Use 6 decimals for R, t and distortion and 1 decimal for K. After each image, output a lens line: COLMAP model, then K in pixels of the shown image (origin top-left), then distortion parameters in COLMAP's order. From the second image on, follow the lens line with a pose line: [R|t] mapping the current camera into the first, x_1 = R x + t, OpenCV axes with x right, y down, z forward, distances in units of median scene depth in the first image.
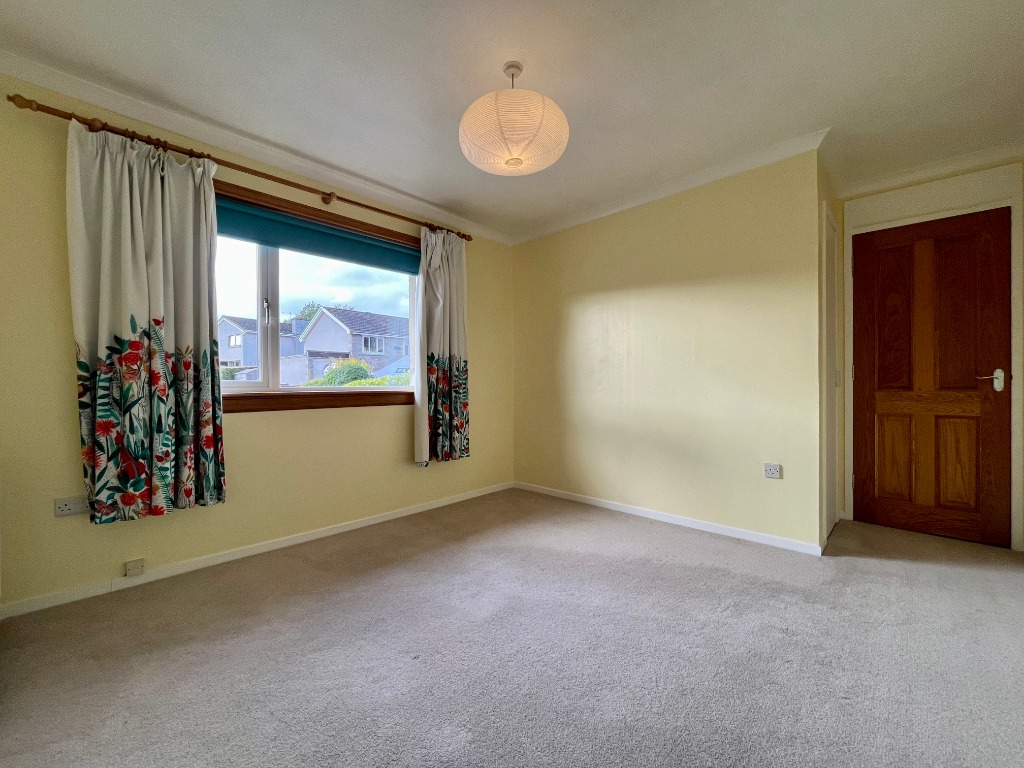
lens RADIAL K [[435.8, 0, 521.8], [0, 435.8, 384.1], [0, 0, 1]] dist [0.000657, 0.000183]
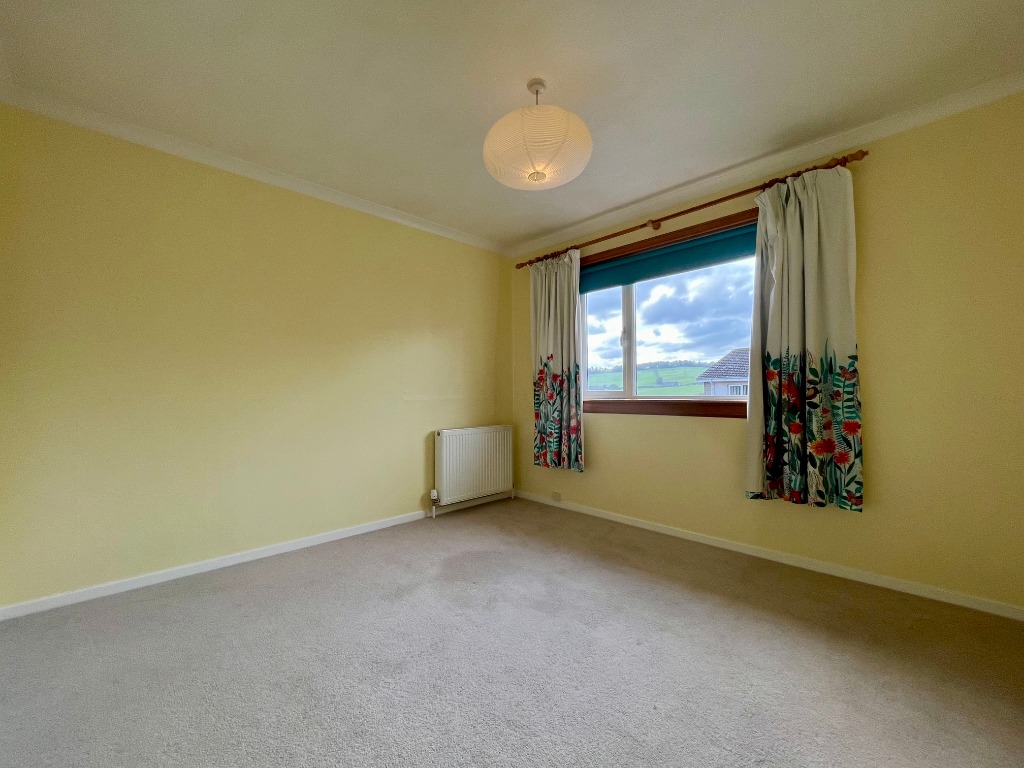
lens RADIAL K [[409.7, 0, 512.0], [0, 409.7, 384.0], [0, 0, 1]] dist [0.000291, -0.000129]
pose [[-0.046960, -0.014550, -0.998791, 0.522518], [0.005608, 0.999874, -0.014829, -0.008097], [0.998881, -0.006297, -0.046872, 0.592104]]
